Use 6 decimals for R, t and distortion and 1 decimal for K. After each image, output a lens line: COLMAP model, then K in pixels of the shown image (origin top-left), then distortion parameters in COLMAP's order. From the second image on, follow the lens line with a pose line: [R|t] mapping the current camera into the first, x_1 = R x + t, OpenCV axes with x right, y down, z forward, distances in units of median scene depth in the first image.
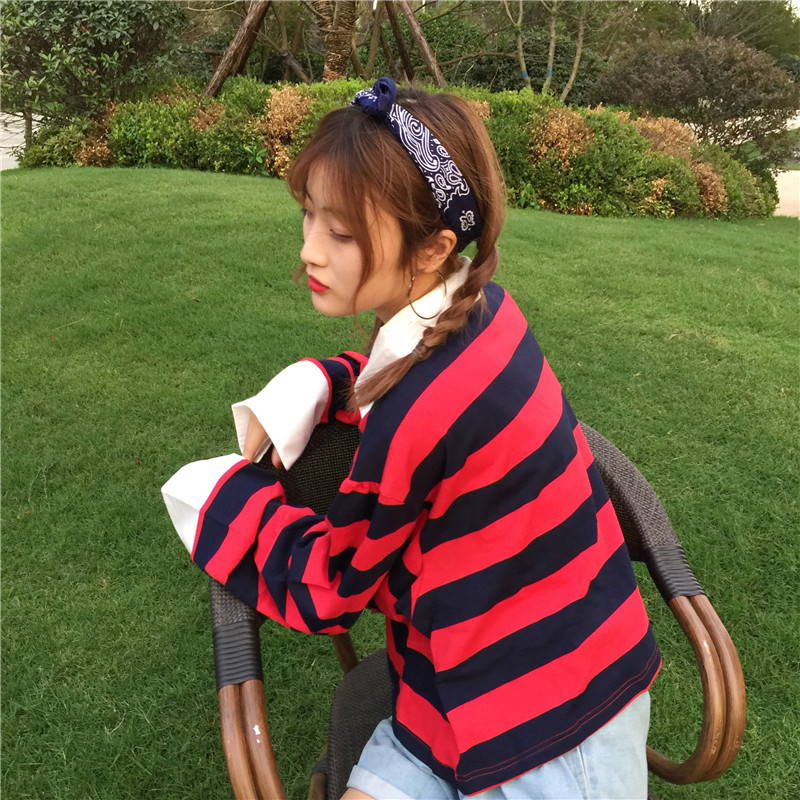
lens RADIAL K [[894.1, 0, 407.6], [0, 894.1, 398.7], [0, 0, 1]] dist [0.019702, 0.000000]
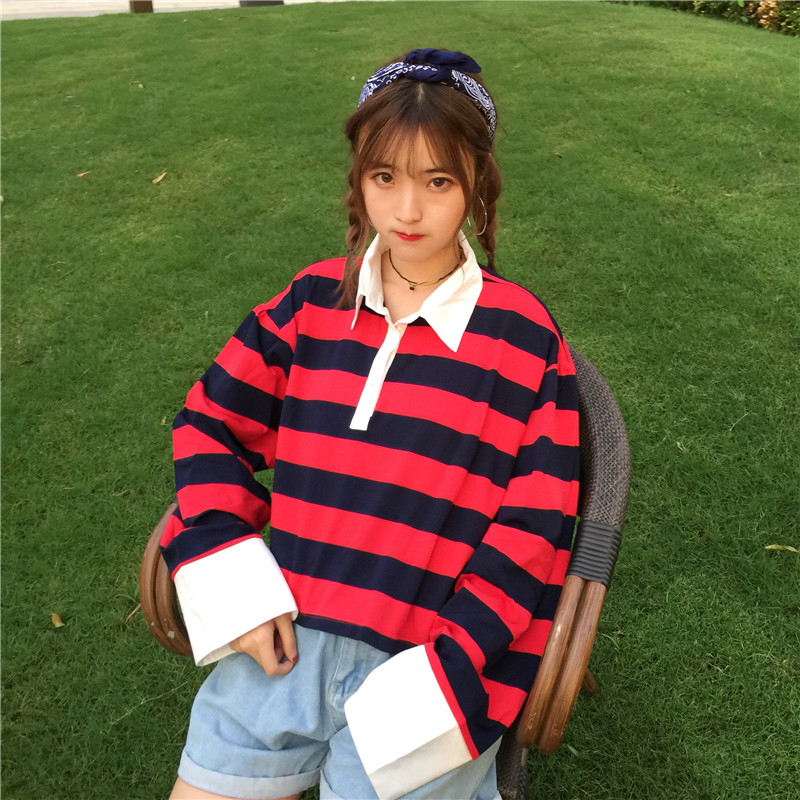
lens RADIAL K [[894.1, 0, 418.1], [0, 894.1, 411.1], [0, 0, 1]] dist [0.019702, 0.000000]
pose [[0.838743, 0.287994, -0.462136, 0.095907], [-0.198954, 0.952094, 0.232238, -0.022343], [0.506880, -0.102844, 0.855860, 0.023506]]
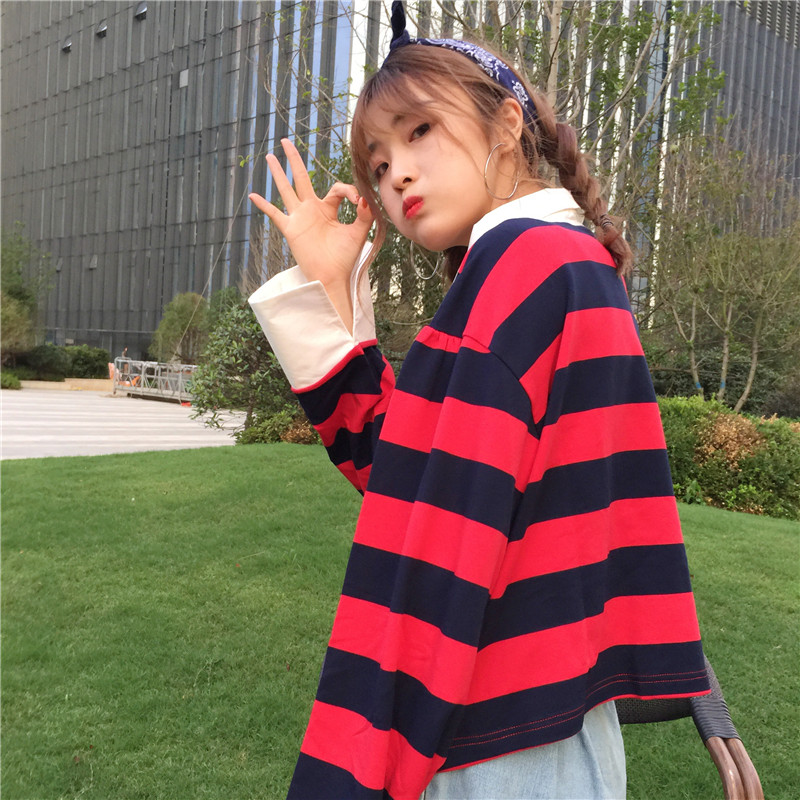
lens RADIAL K [[894.1, 0, 380.5], [0, 894.1, 416.1], [0, 0, 1]] dist [0.019702, 0.000000]
pose [[0.970476, 0.045194, -0.236927, 0.025594], [-0.117347, 0.946667, -0.300086, 0.039325], [0.210729, 0.319029, 0.924021, -0.046933]]
